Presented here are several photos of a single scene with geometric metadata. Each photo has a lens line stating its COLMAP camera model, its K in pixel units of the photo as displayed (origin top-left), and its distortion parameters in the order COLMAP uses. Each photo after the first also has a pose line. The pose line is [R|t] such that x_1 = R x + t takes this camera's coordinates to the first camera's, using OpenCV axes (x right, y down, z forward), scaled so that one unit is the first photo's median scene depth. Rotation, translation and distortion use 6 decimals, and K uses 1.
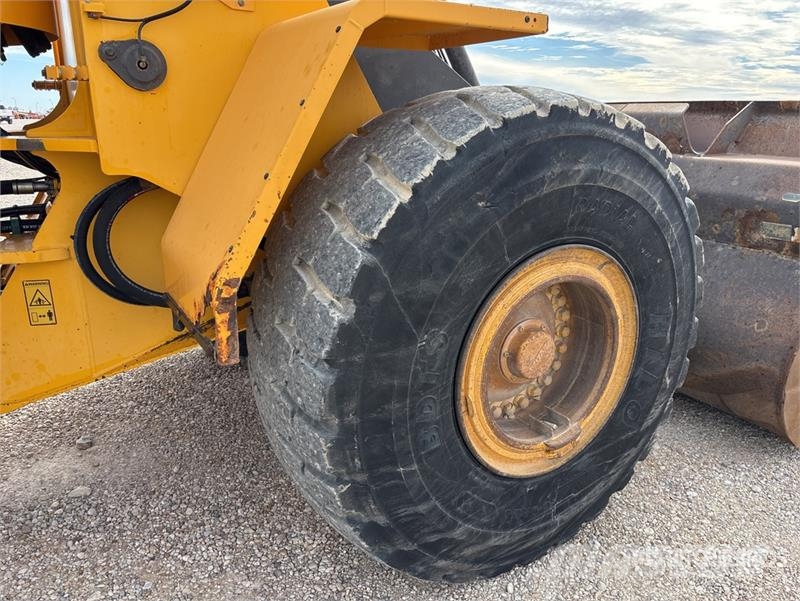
lens RADIAL K [[592.3, 0, 400.0], [0, 592.3, 300.5], [0, 0, 1]] dist [0.090185, -0.095082]
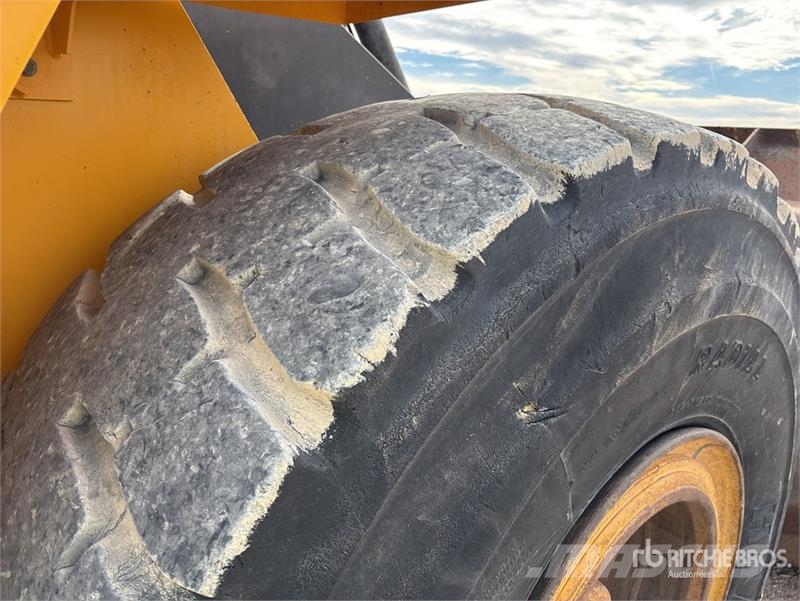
lens RADIAL K [[605.8, 0, 397.4], [0, 605.8, 301.2], [0, 0, 1]] dist [0.061910, -0.072248]
pose [[0.987039, -0.023459, 0.158757, 0.004192], [0.027035, 0.999426, -0.020405, -0.221570], [-0.158187, 0.024433, 0.987107, 0.639712]]
